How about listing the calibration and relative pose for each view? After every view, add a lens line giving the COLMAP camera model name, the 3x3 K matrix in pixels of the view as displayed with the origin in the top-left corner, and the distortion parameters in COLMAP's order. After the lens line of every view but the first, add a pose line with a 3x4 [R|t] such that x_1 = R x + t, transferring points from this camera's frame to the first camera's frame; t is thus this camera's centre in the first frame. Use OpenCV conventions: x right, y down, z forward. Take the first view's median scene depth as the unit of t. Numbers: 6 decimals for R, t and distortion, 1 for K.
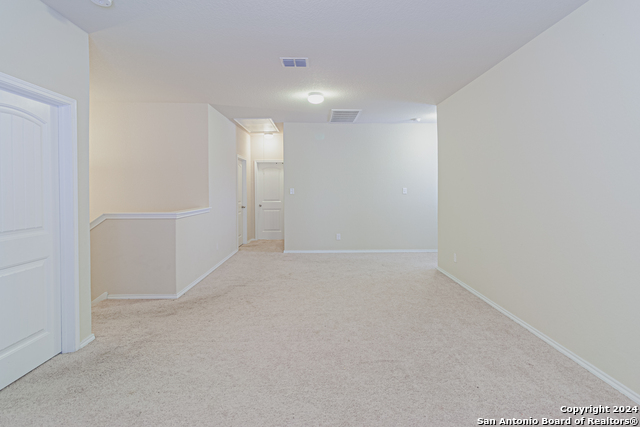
lens RADIAL K [[302.0, 0, 323.9], [0, 302.0, 208.9], [0, 0, 1]] dist [-0.000384, 0.001716]
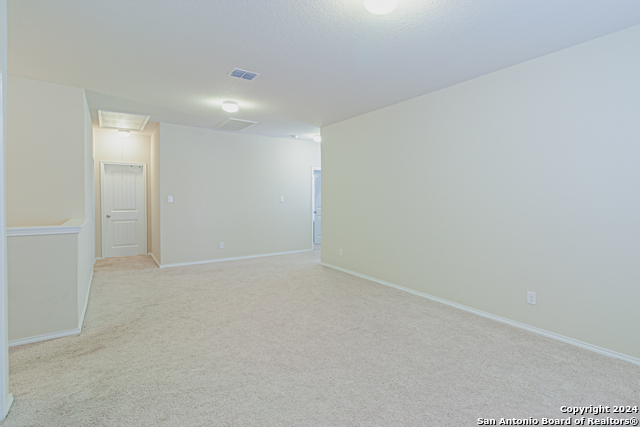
lens RADIAL K [[302.0, 0, 323.9], [0, 302.0, 208.9], [0, 0, 1]] dist [-0.000384, 0.001716]
pose [[0.837588, -0.014556, 0.546108, -0.325164], [0.031734, 0.999253, -0.022038, 0.010189], [-0.545379, 0.035789, 0.837425, -0.011527]]
